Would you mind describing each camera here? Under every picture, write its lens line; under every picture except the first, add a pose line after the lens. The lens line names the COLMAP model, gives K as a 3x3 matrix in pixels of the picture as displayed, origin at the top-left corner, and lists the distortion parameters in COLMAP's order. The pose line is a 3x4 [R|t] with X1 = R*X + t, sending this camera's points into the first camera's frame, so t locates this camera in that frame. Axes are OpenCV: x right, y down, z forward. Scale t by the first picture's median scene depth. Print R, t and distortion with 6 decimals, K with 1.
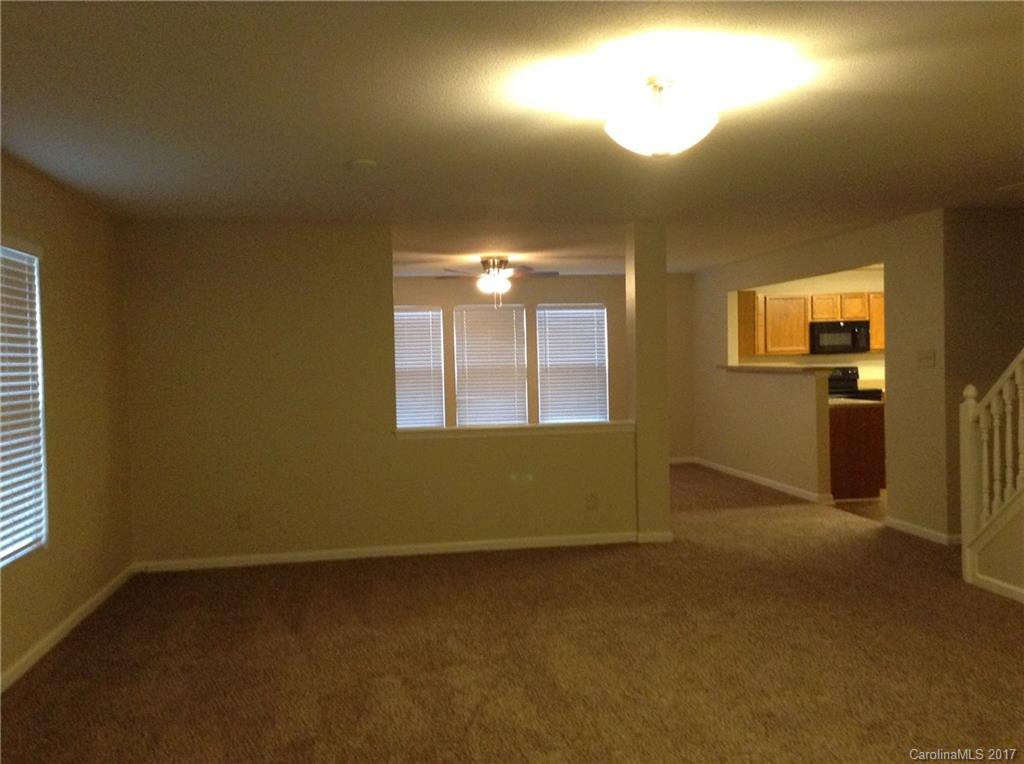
lens RADIAL K [[920.2, 0, 512.0], [0, 920.2, 382.0], [0, 0, 1]] dist [0.108306, -0.195738]
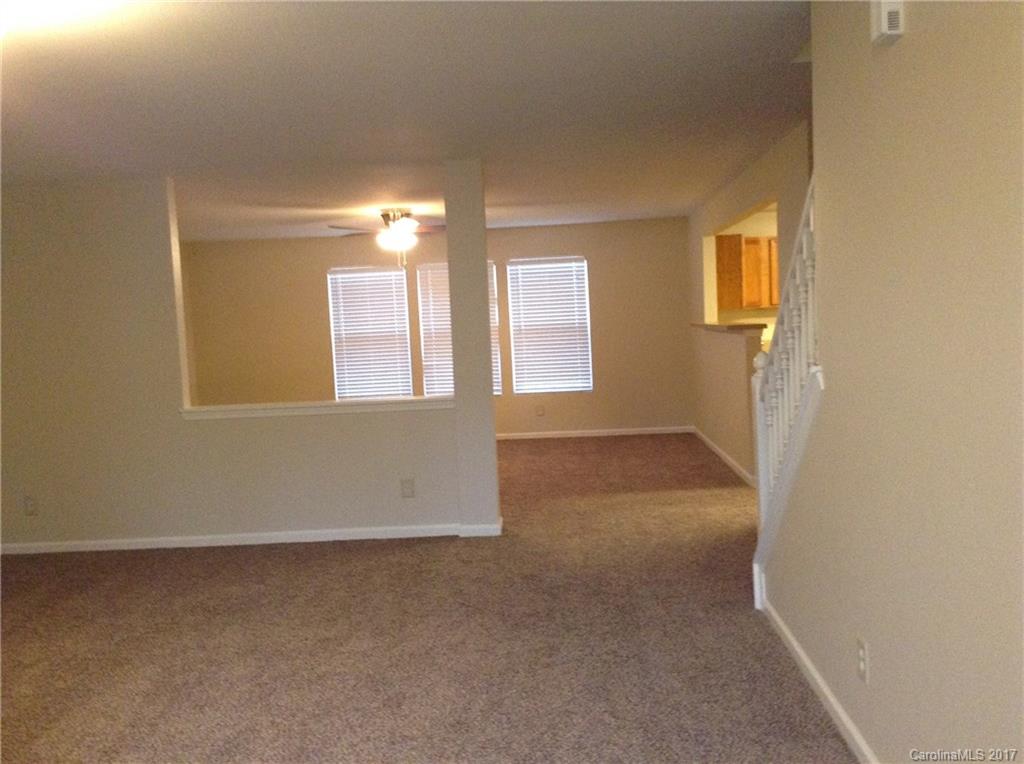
lens RADIAL K [[920.2, 0, 512.0], [0, 920.2, 382.0], [0, 0, 1]] dist [0.108306, -0.195738]
pose [[0.980452, -0.012255, -0.196377, 0.225730], [0.021599, 0.998730, 0.045512, -0.005056], [0.195570, -0.048863, 0.979472, 0.110714]]
